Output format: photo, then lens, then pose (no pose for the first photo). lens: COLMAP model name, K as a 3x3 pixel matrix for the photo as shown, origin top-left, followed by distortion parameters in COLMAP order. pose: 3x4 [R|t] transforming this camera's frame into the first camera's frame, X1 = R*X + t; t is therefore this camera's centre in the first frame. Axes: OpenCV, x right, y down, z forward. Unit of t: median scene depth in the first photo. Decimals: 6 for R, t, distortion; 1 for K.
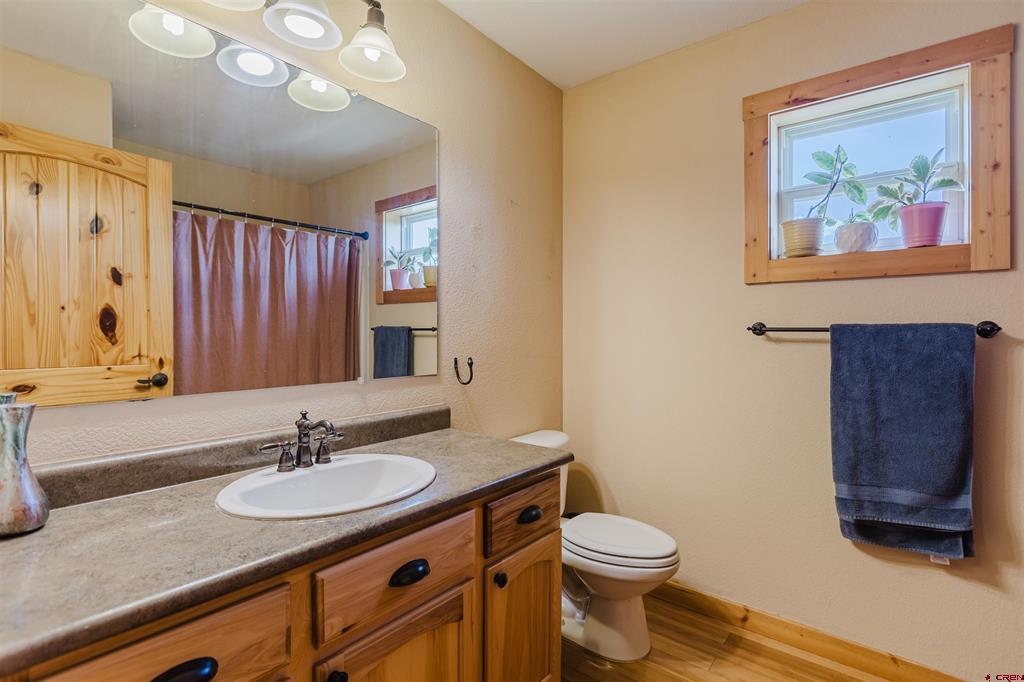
lens RADIAL K [[487.5, 0, 502.6], [0, 487.5, 339.1], [0, 0, 1]] dist [0.002009, -0.001756]
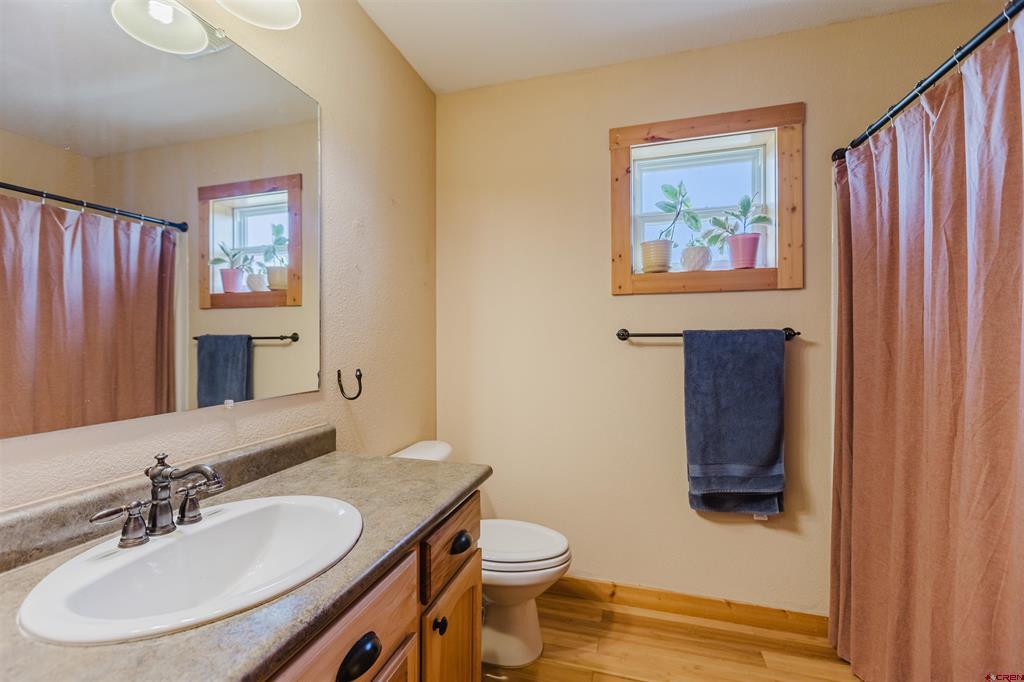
lens RADIAL K [[460.0, 0, 520.0], [0, 460.0, 339.9], [0, 0, 1]] dist [0.005158, -0.001628]
pose [[0.925541, -0.010756, 0.378494, -0.112842], [0.015353, 0.999840, -0.009128, -0.003244], [-0.378335, 0.014260, 0.925559, 0.113606]]
